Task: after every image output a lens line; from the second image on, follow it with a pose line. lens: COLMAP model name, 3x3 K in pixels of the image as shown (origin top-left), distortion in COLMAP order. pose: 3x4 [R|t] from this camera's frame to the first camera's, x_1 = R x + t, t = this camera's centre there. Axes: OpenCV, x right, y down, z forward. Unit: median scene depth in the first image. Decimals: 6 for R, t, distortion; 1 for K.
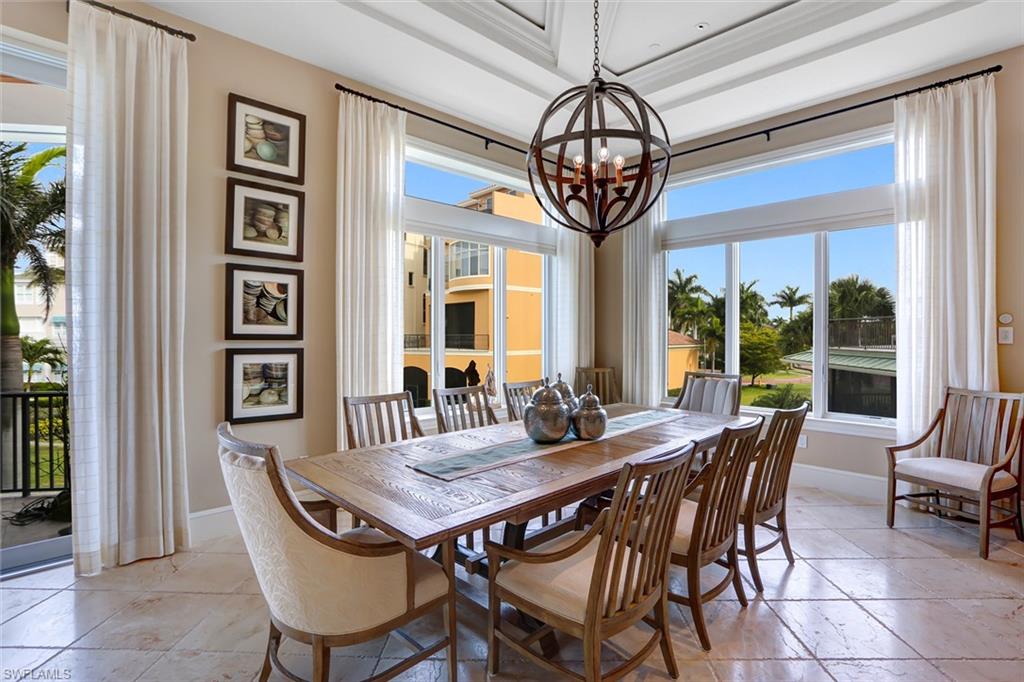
lens RADIAL K [[500.1, 0, 509.8], [0, 500.1, 339.2], [0, 0, 1]] dist [-0.034129, 0.001988]
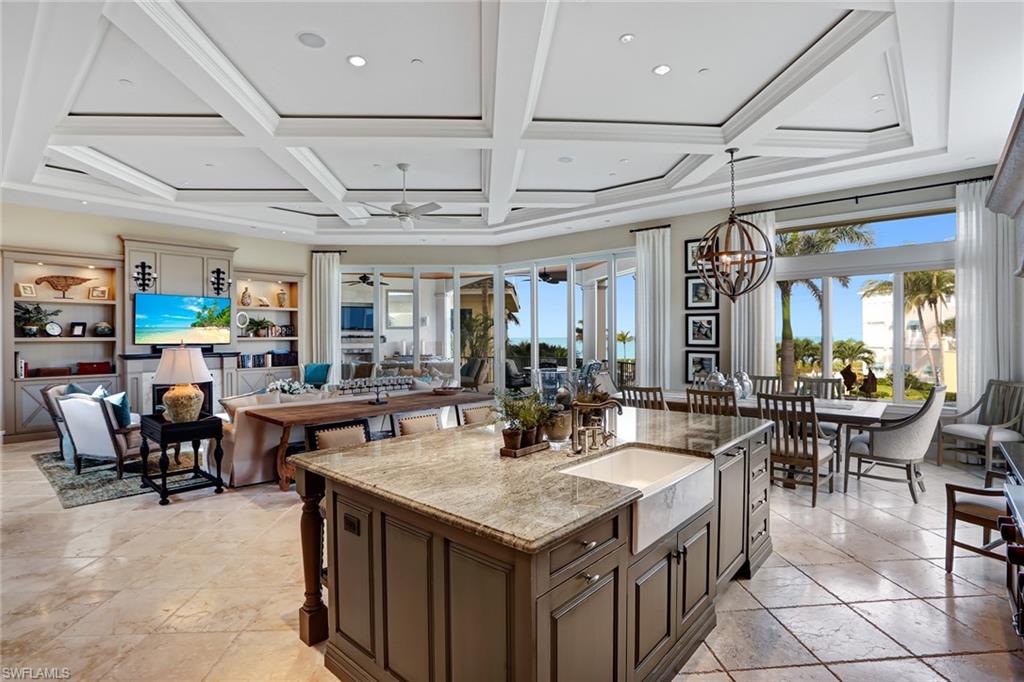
lens RADIAL K [[500.1, 0, 511.2], [0, 500.1, 340.6], [0, 0, 1]] dist [-0.034129, 0.001988]
pose [[0.091180, 0.008337, -0.995800, 1.595229], [-0.008680, 0.999934, 0.007577, -0.035645], [0.995797, 0.007953, 0.091247, -0.031159]]
